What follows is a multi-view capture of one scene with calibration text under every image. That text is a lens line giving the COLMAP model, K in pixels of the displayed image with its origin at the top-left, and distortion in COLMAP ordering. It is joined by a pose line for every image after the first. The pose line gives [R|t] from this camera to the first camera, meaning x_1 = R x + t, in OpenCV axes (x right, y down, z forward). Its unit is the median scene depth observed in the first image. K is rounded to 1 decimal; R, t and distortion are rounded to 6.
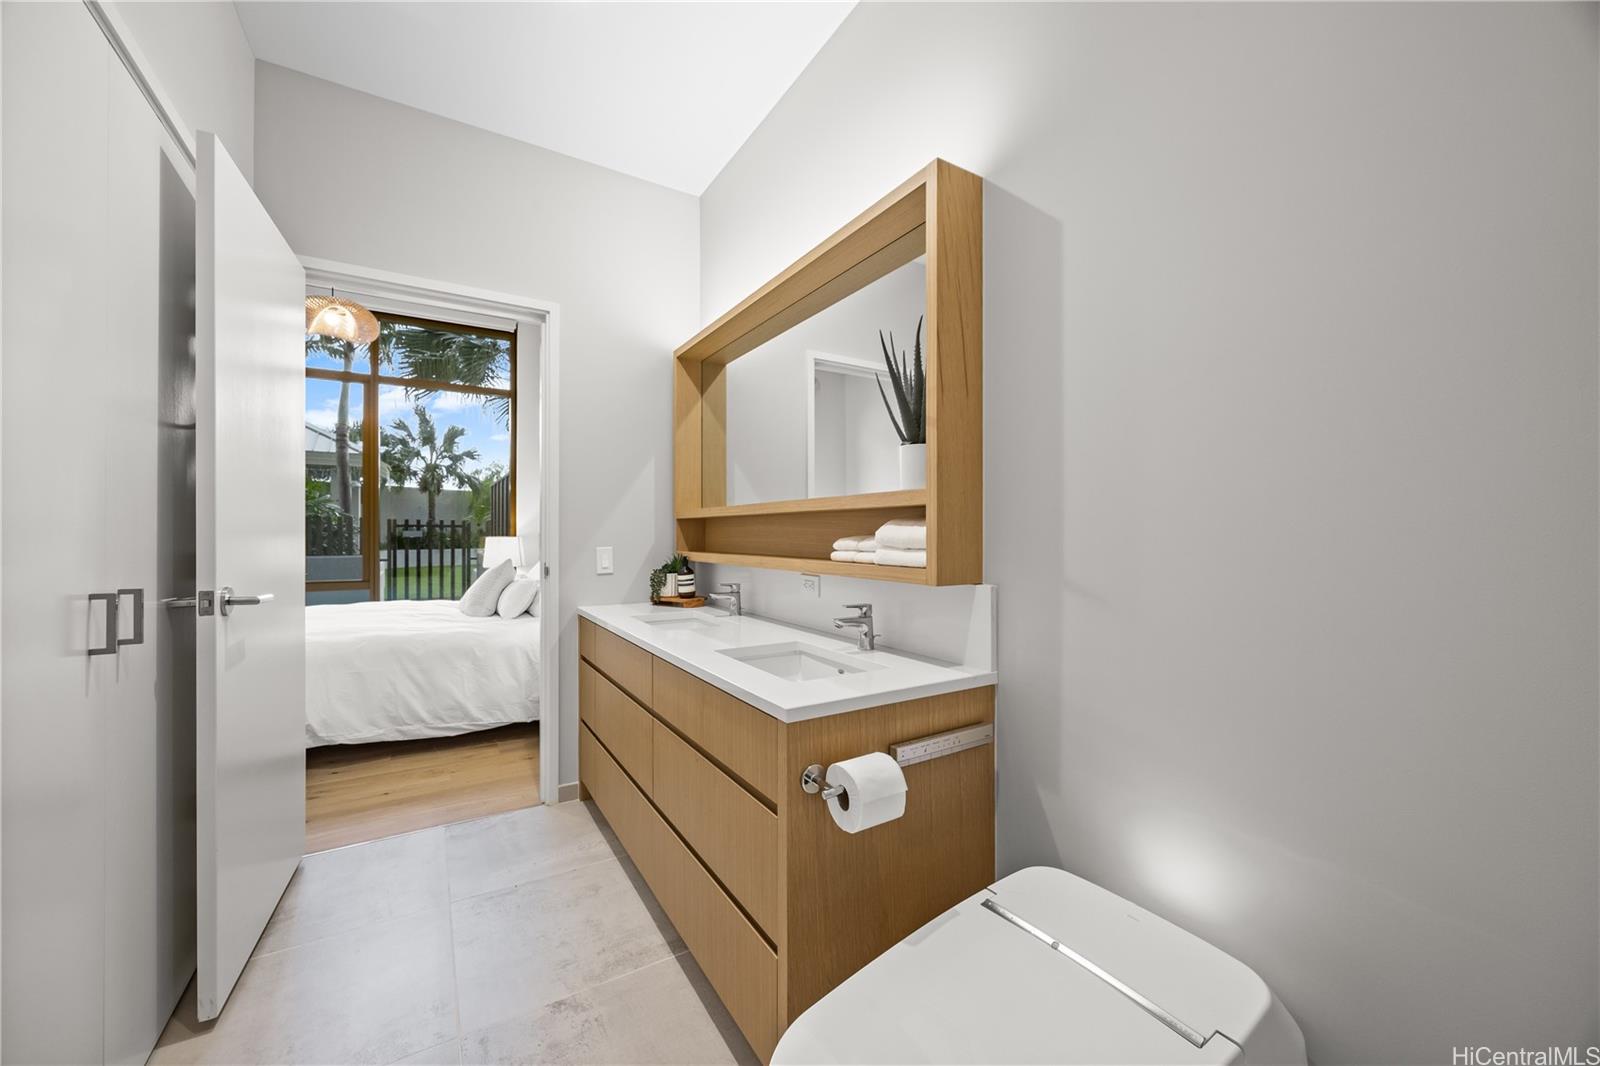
lens RADIAL K [[610.2, 0, 792.6], [0, 610.2, 529.3], [0, 0, 1]] dist [0.002399, 0.000295]
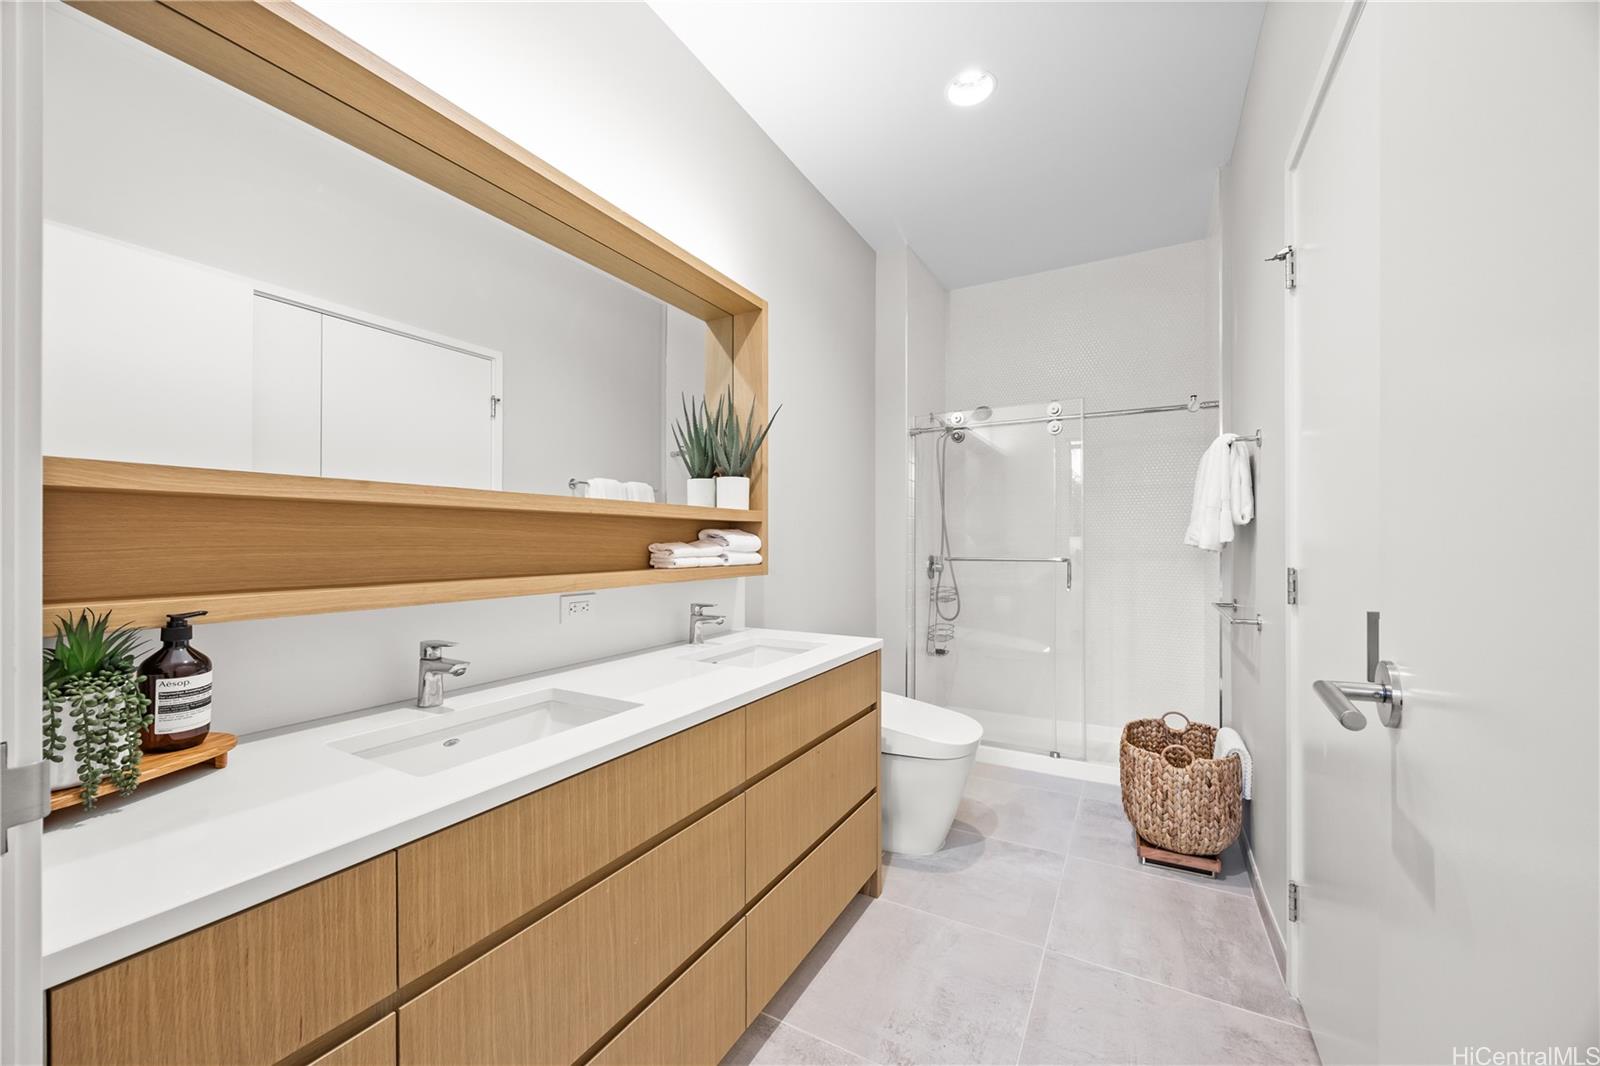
lens RADIAL K [[610.2, 0, 809.6], [0, 610.2, 539.4], [0, 0, 1]] dist [0.002399, 0.000295]
pose [[-0.504178, 0.004380, 0.863588, -0.968755], [-0.003869, 0.999966, -0.007331, 0.011096], [-0.863591, -0.007037, -0.504144, 1.404033]]
